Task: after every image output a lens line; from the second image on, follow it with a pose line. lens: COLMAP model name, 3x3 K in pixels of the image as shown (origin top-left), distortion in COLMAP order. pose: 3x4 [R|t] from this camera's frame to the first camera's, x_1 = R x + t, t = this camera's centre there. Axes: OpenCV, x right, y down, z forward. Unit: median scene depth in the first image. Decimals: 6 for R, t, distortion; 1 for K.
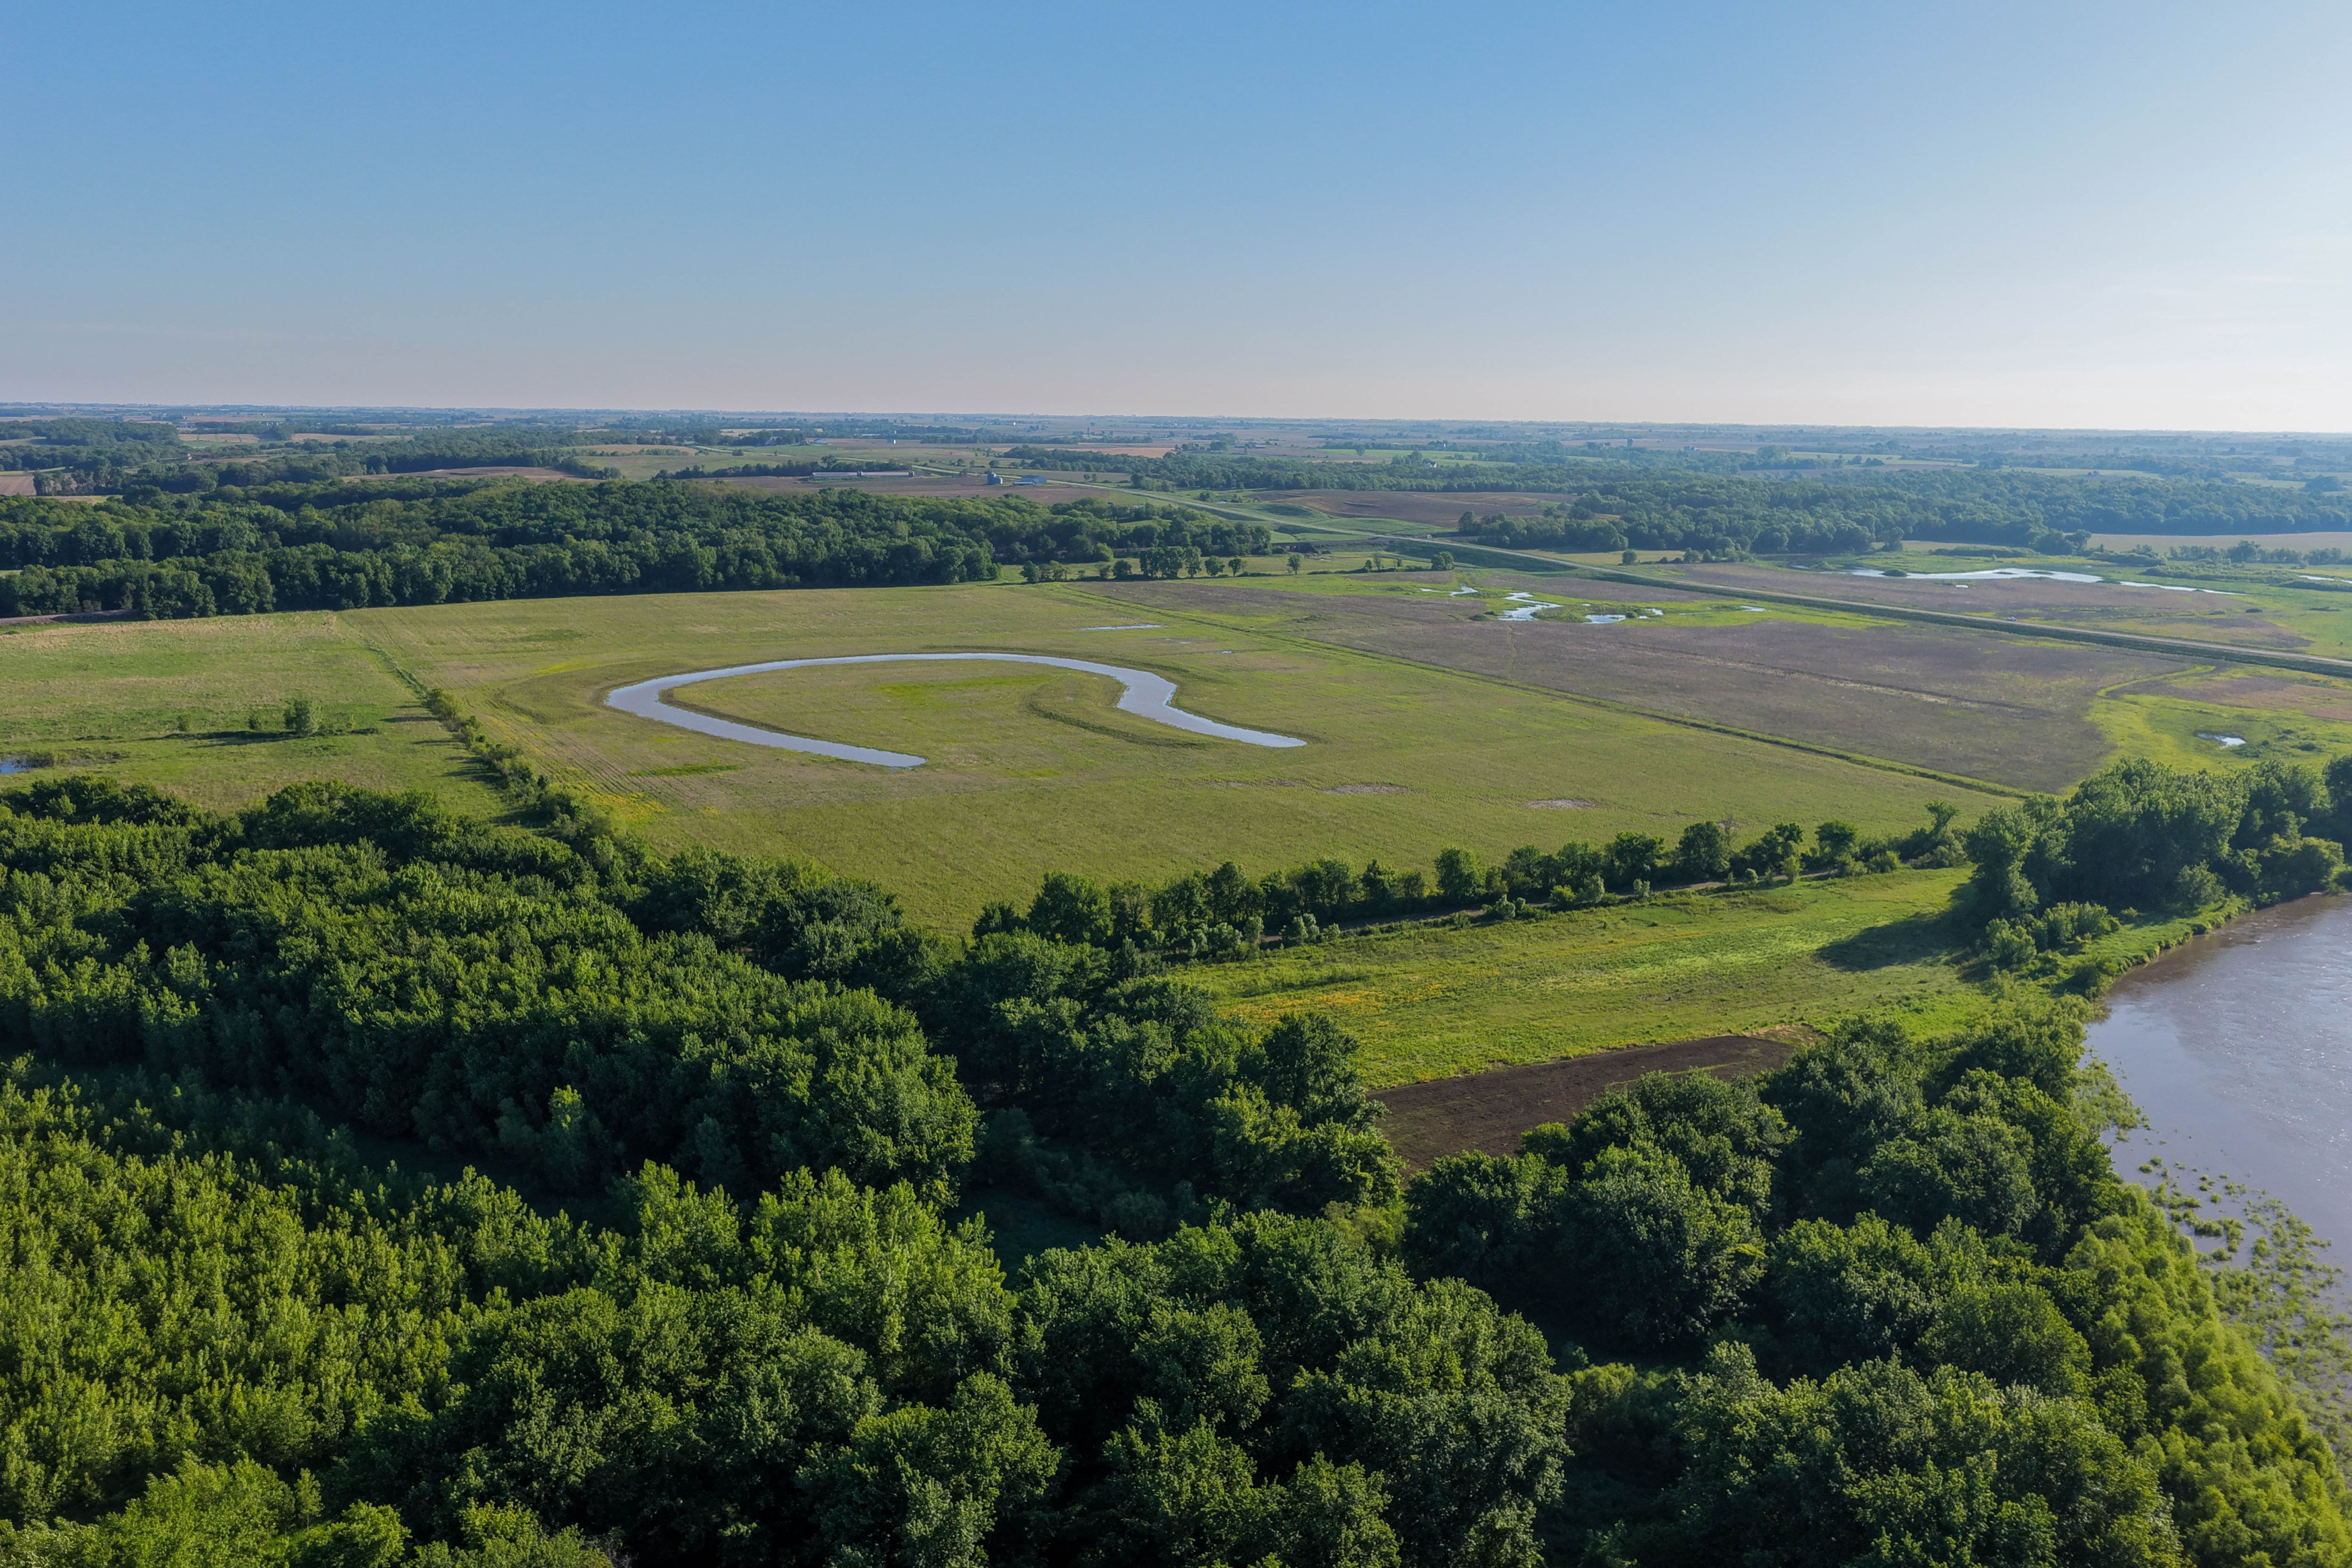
lens RADIAL K [[1919.9, 0, 1174.1], [0, 1919.9, 786.3], [0, 0, 1]] dist [-0.013150, 0.029578]
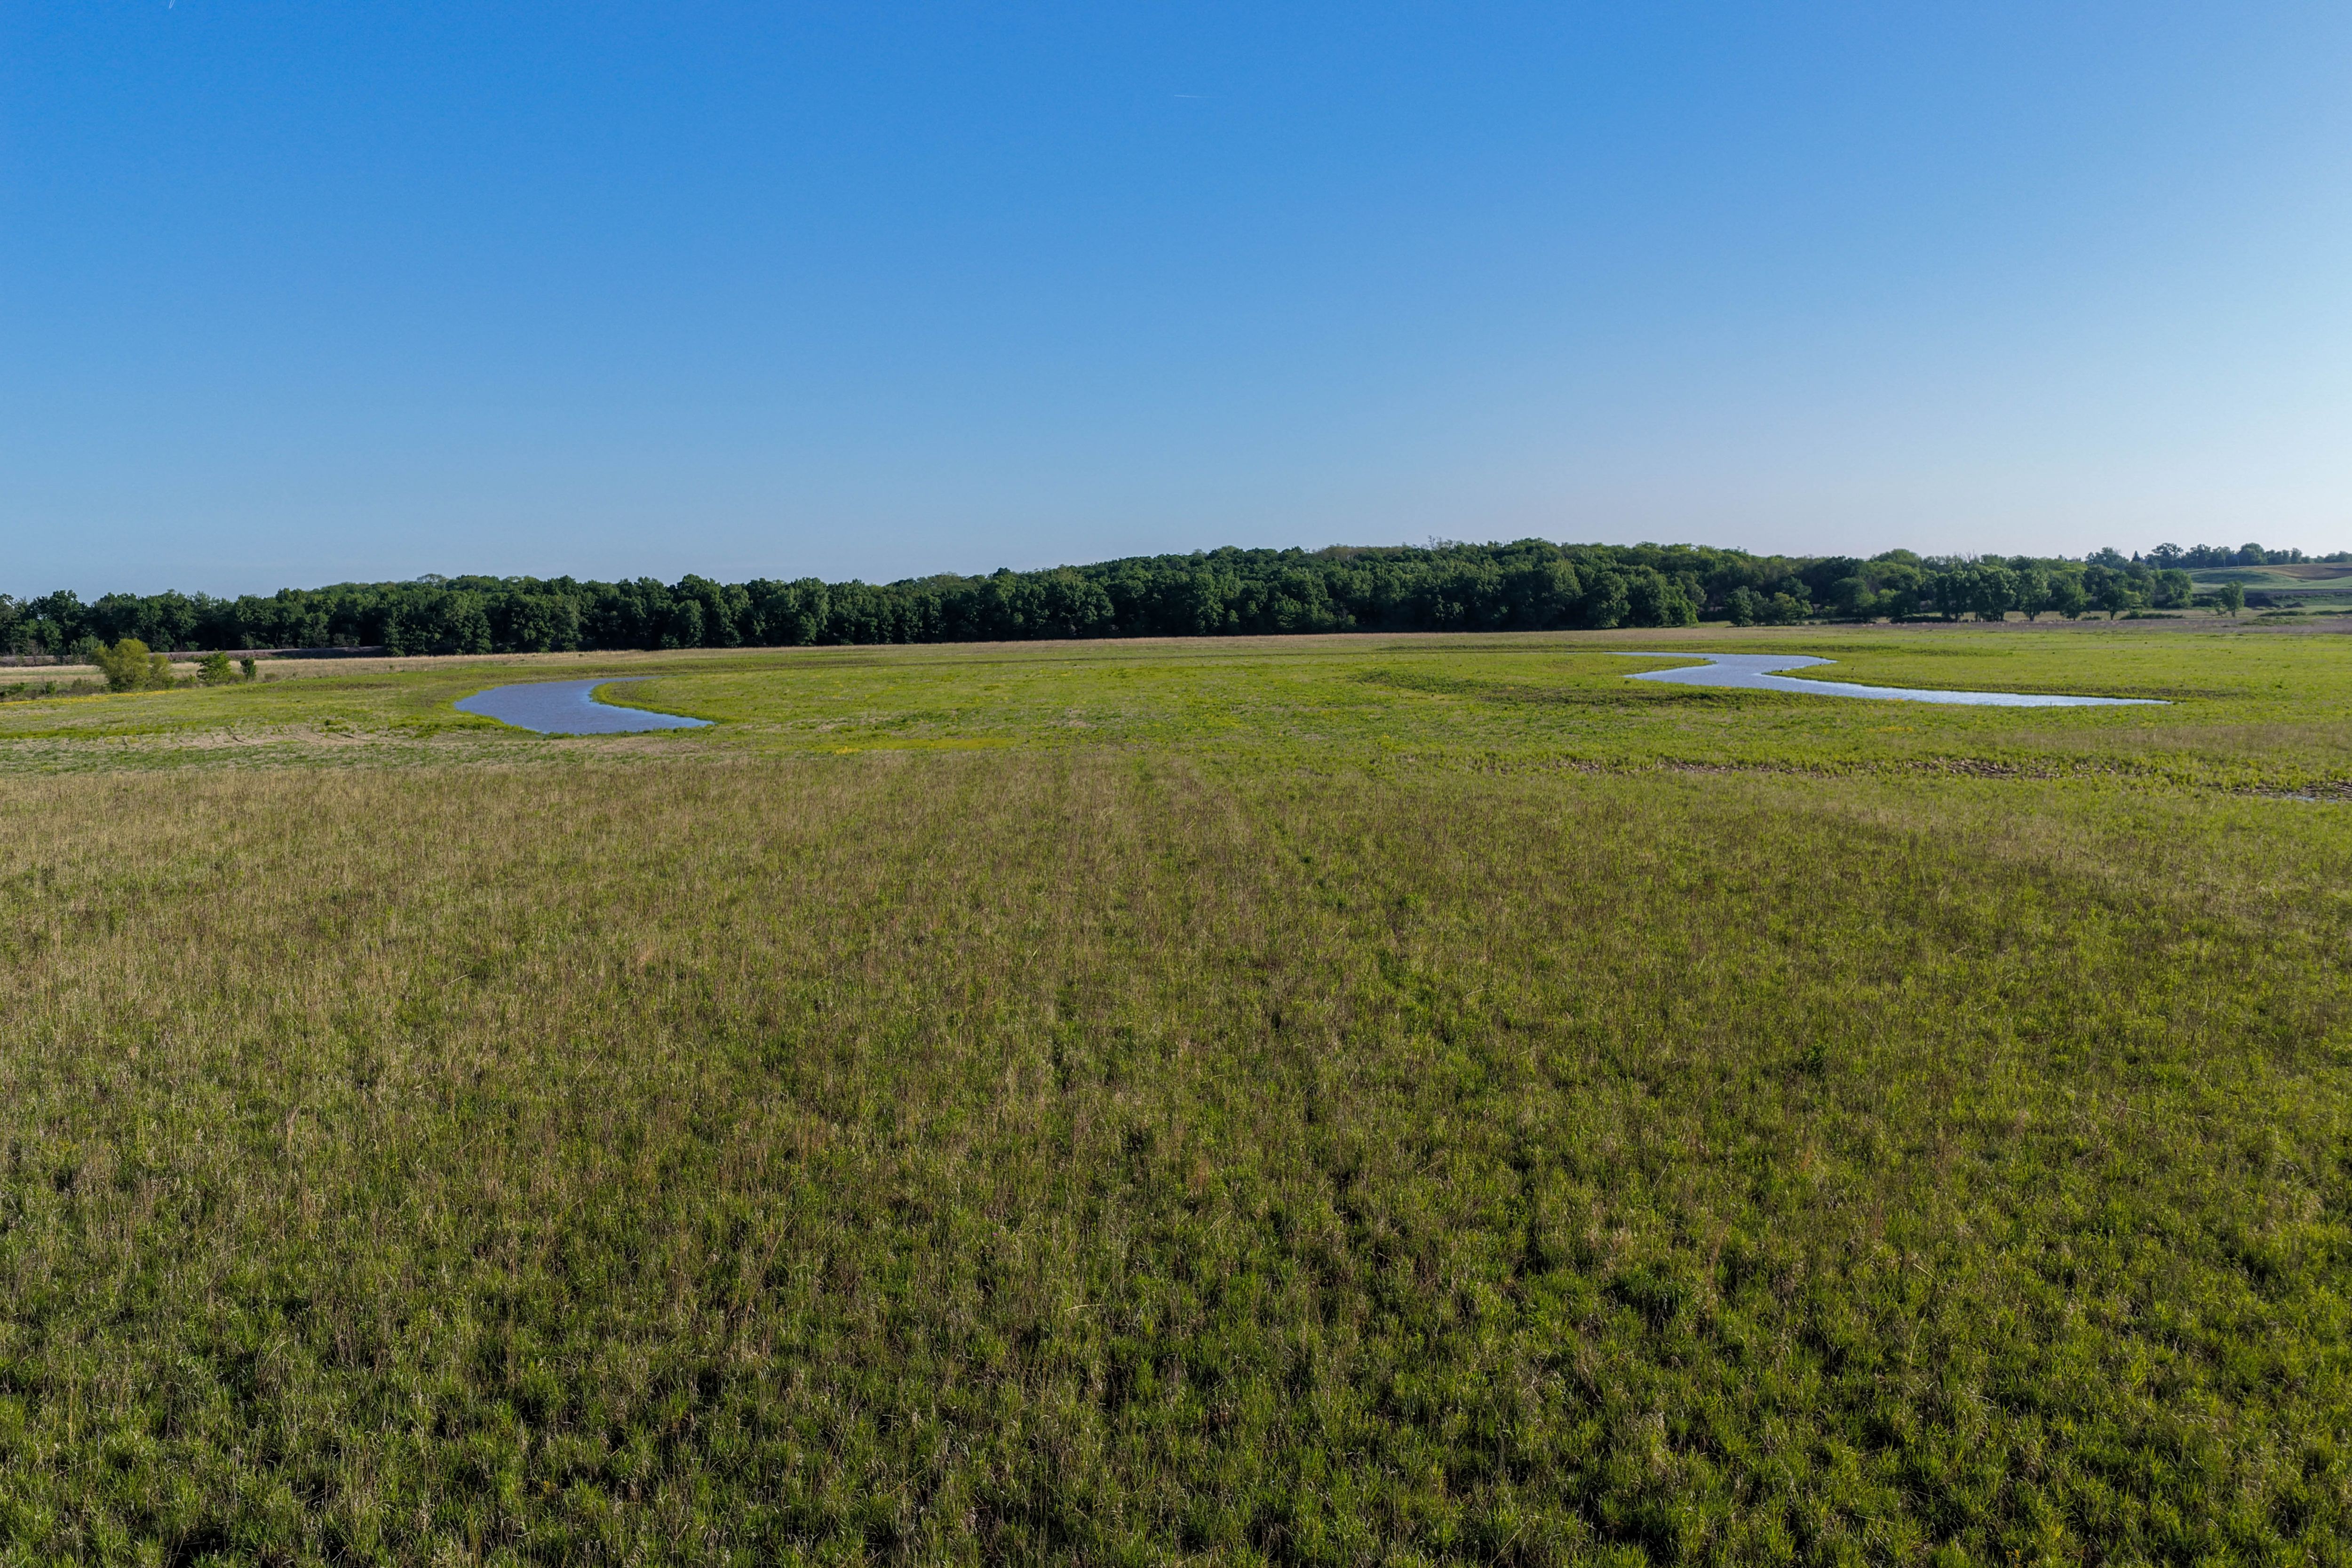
lens RADIAL K [[1919.9, 0, 1175.9], [0, 1919.9, 773.2], [0, 0, 1]] dist [-0.013150, 0.029578]
pose [[0.899797, 0.001434, -0.436307, 0.036053], [-0.048975, 0.994007, -0.097733, 0.010604], [0.433552, 0.109308, 0.894475, 0.432838]]
